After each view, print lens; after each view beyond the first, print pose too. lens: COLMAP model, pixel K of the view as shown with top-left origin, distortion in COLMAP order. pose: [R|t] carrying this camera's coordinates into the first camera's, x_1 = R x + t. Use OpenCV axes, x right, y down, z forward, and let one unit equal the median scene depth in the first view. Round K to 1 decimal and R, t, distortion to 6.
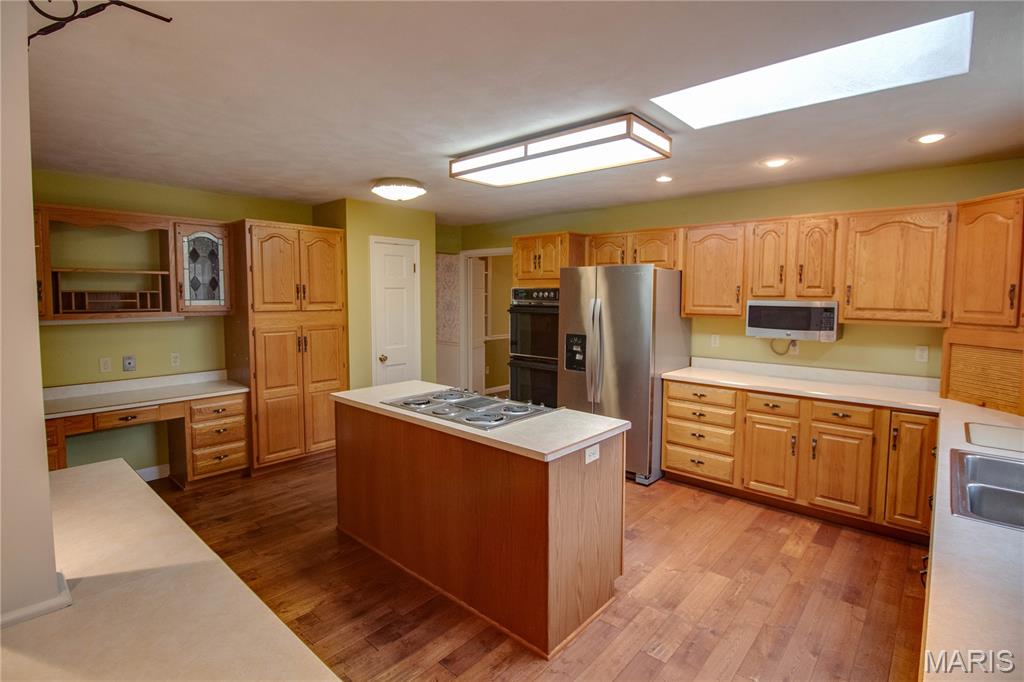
lens RADIAL K [[501.9, 0, 523.6], [0, 501.9, 325.2], [0, 0, 1]] dist [-0.002331, -0.000324]
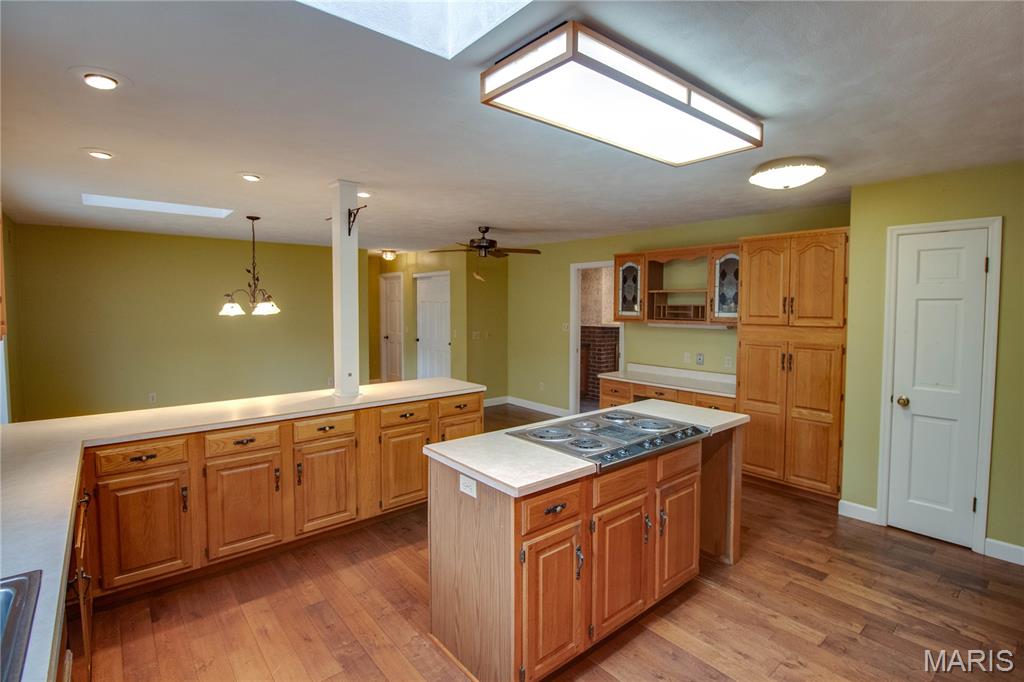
lens RADIAL K [[482.5, 0, 513.2], [0, 482.5, 327.9], [0, 0, 1]] dist [-0.001402, -0.000309]
pose [[-0.158840, 0.043622, -0.986340, 0.560177], [-0.067535, 0.996203, 0.054934, -0.043266], [0.984992, 0.075338, -0.155290, 0.700232]]
